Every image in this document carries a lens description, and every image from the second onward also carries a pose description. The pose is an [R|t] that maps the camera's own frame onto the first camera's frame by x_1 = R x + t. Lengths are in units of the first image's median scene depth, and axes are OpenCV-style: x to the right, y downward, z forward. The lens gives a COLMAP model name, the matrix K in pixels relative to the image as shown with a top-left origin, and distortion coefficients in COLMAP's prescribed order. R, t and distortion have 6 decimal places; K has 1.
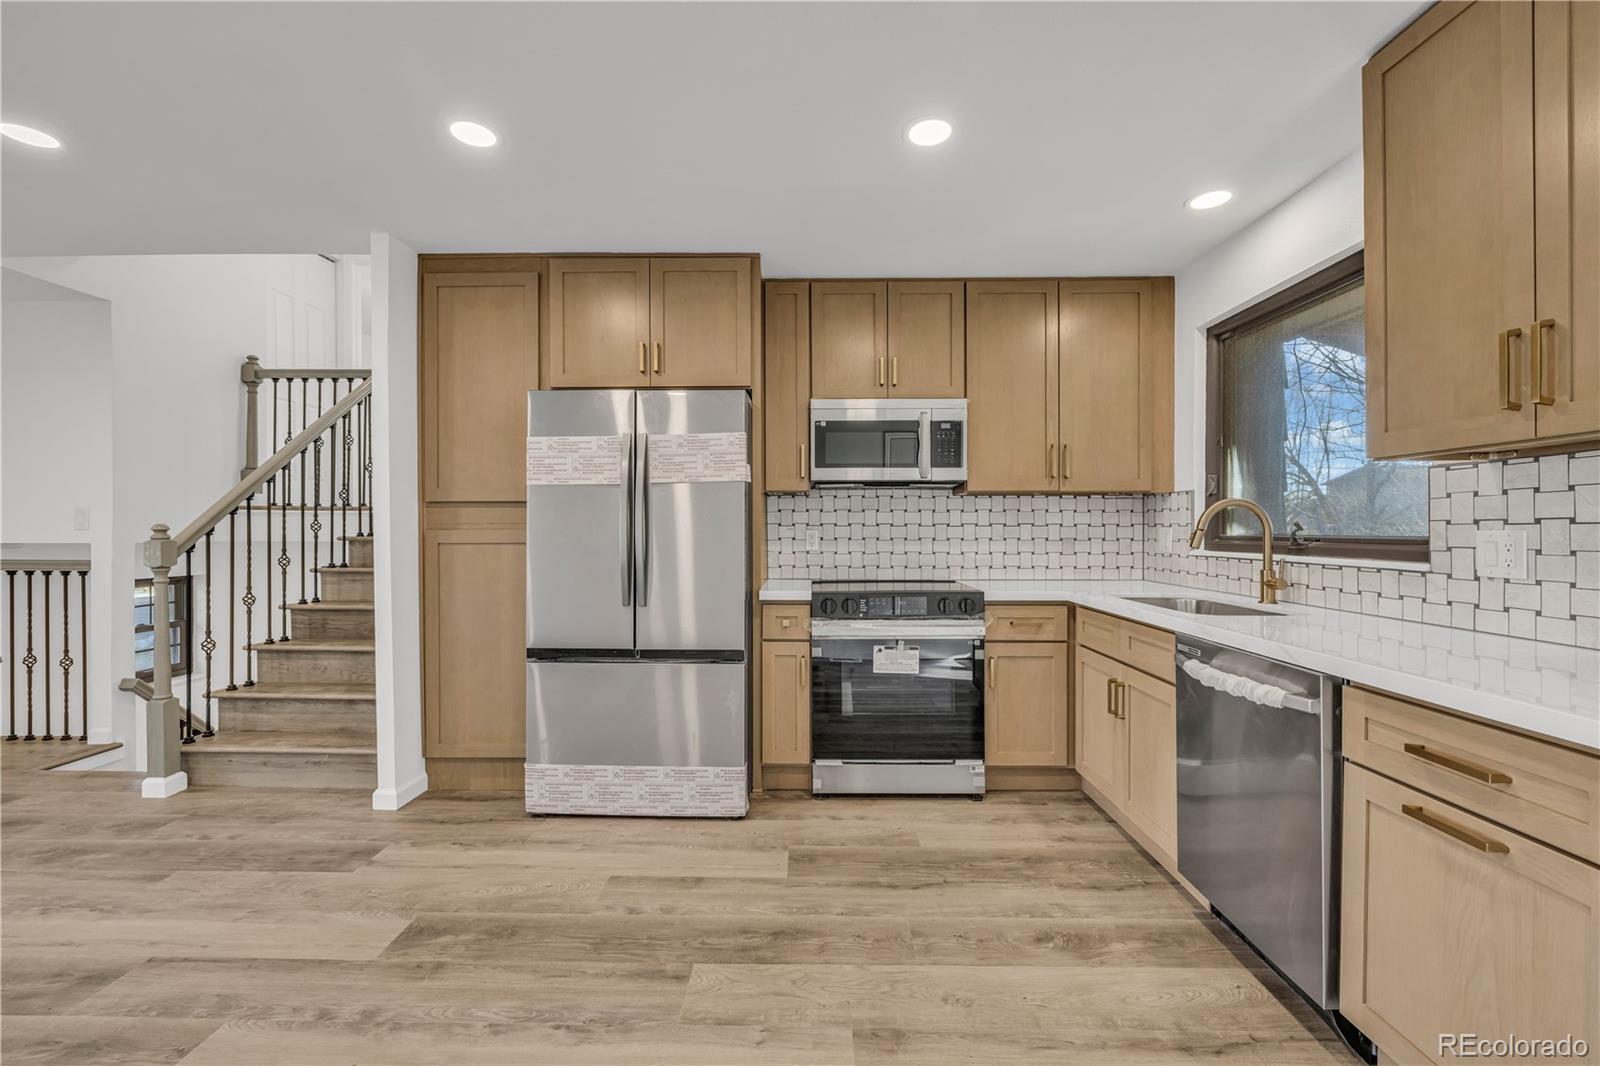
lens RADIAL K [[671.7, 0, 815.3], [0, 671.7, 531.7], [0, 0, 1]] dist [0.000095, 0.000112]
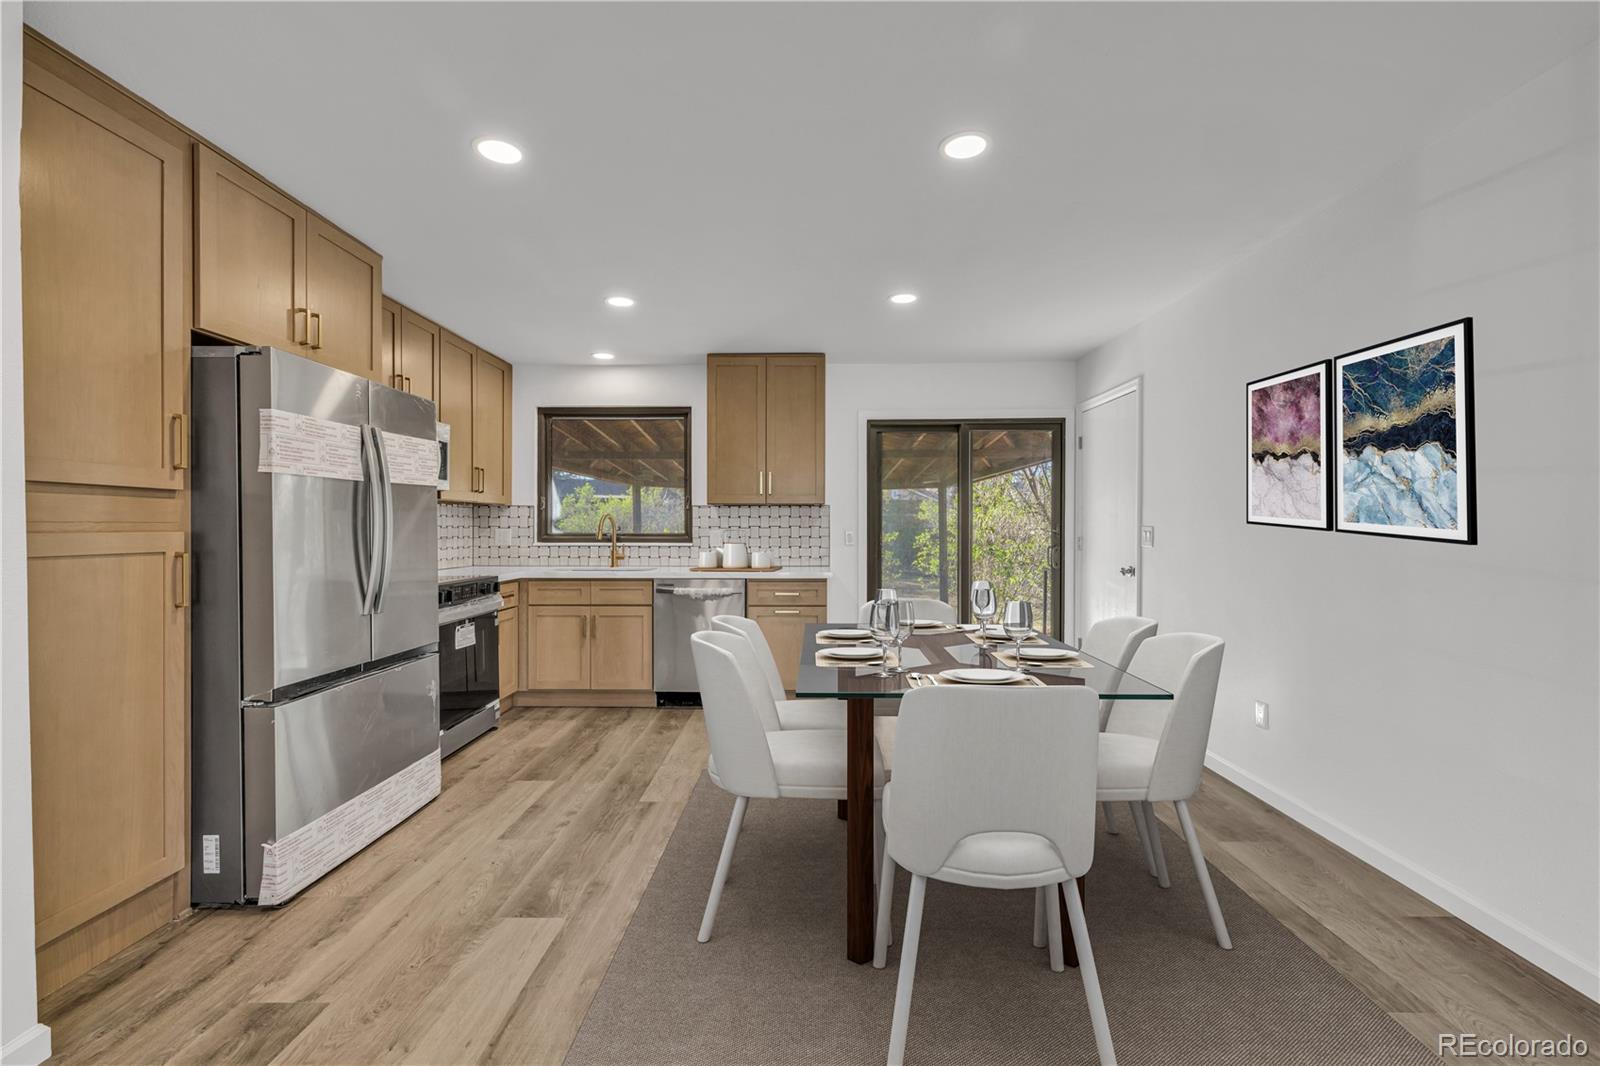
lens RADIAL K [[671.7, 0, 797.4], [0, 671.7, 536.5], [0, 0, 1]] dist [0.000095, 0.000112]
pose [[-0.000792, -0.012037, 0.999927, -1.187985], [0.002530, 0.999924, 0.012039, -0.005626], [-0.999996, 0.002539, -0.000761, 0.414538]]
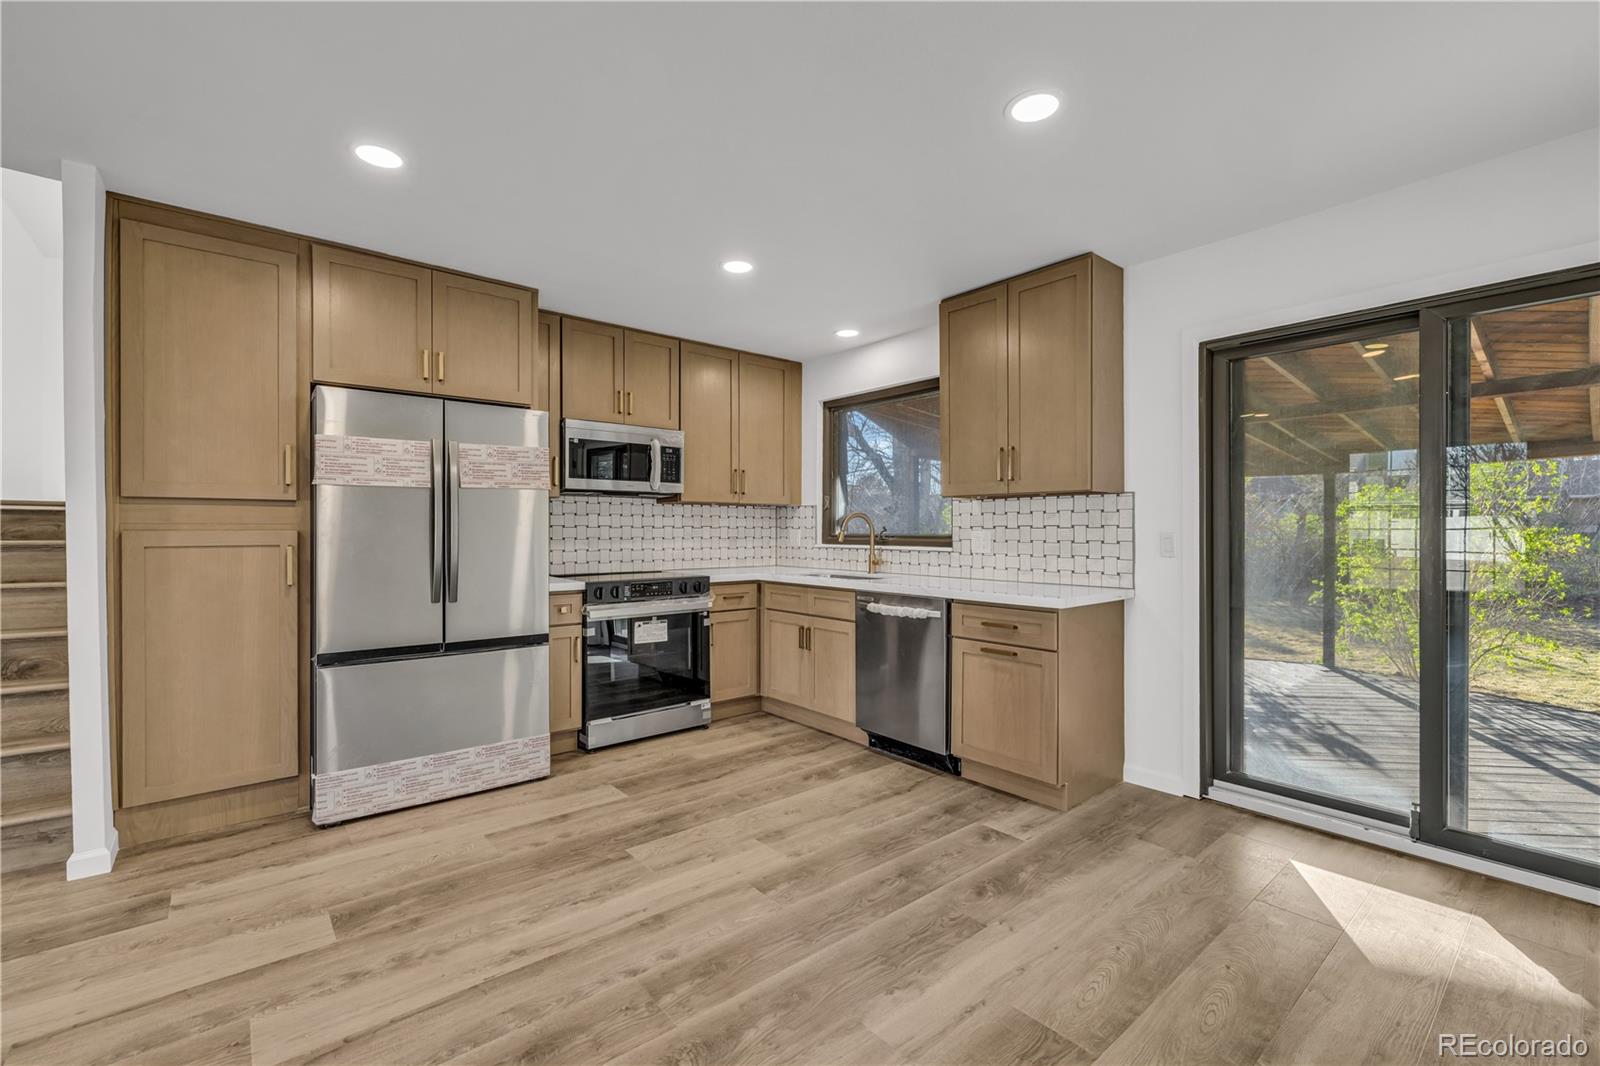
lens RADIAL K [[671.7, 0, 804.3], [0, 671.7, 534.8], [0, 0, 1]] dist [0.000095, 0.000112]
pose [[0.760135, -0.003719, 0.649755, -0.525457], [0.001424, 0.999991, 0.004057, -0.000348], [-0.649764, -0.002159, 0.760133, -0.180884]]
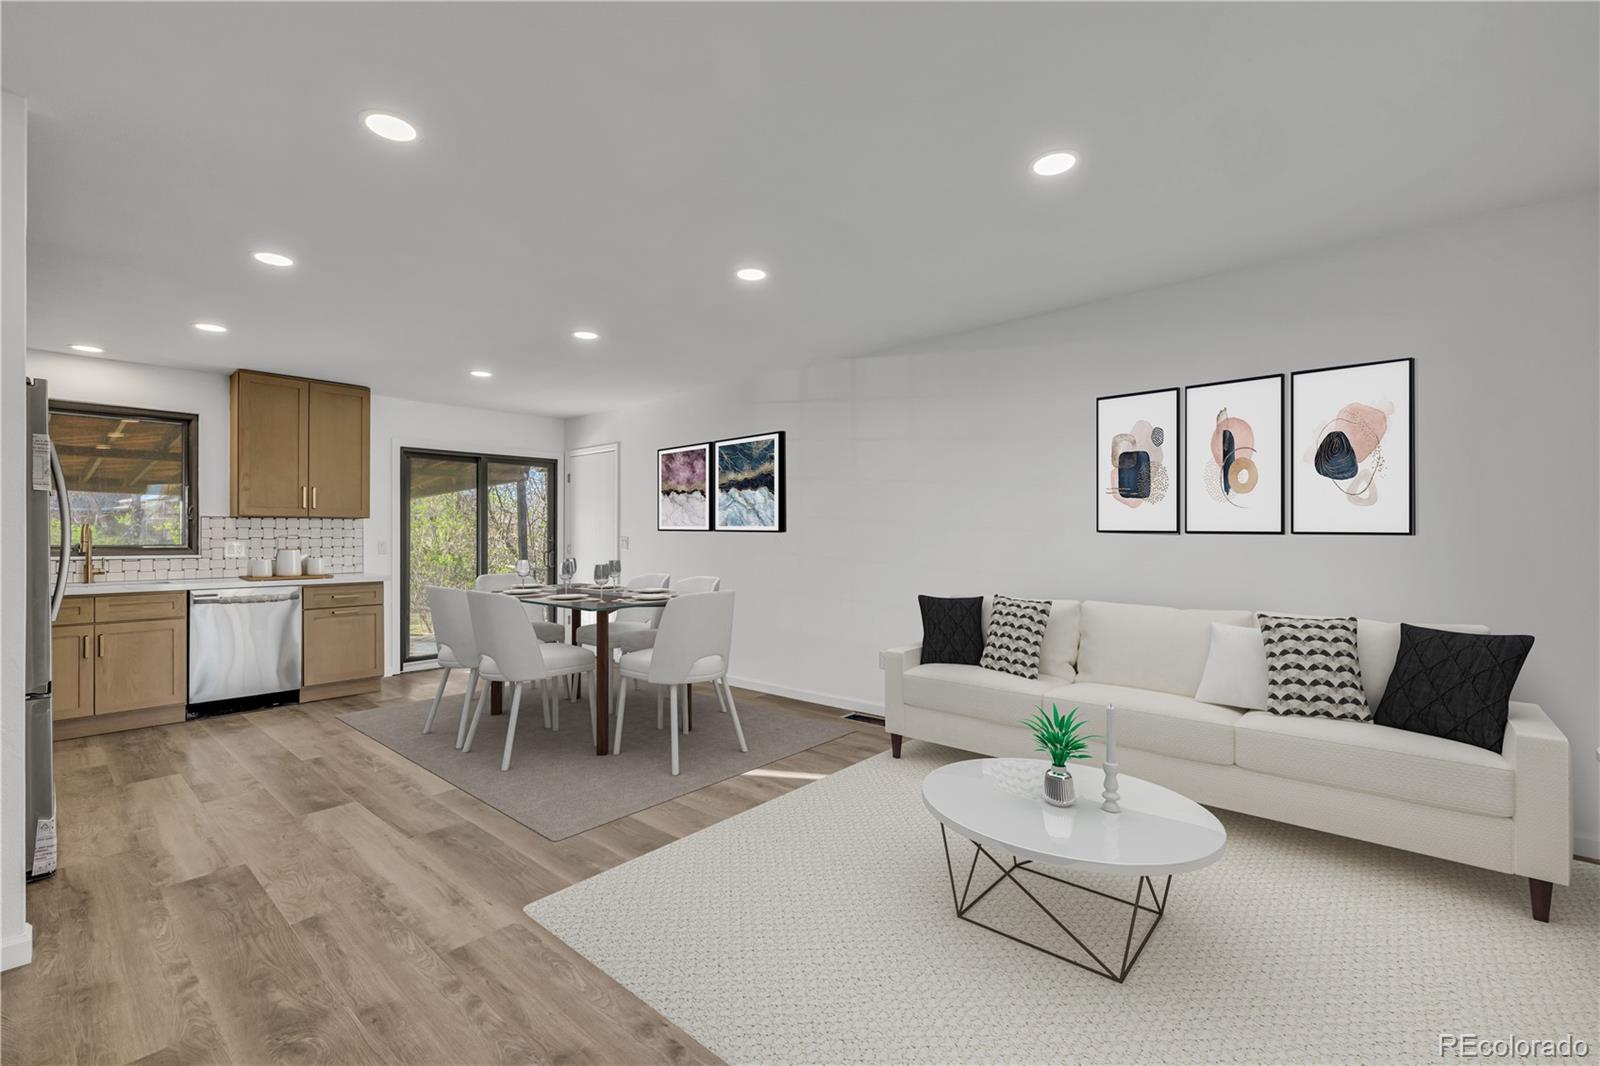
lens RADIAL K [[671.7, 0, 814.7], [0, 671.7, 533.8], [0, 0, 1]] dist [0.000095, 0.000112]
pose [[-0.777373, 0.008535, 0.628982, -1.731881], [0.007594, 0.999962, -0.004184, -0.002256], [-0.628994, 0.001524, -0.777409, 1.058293]]
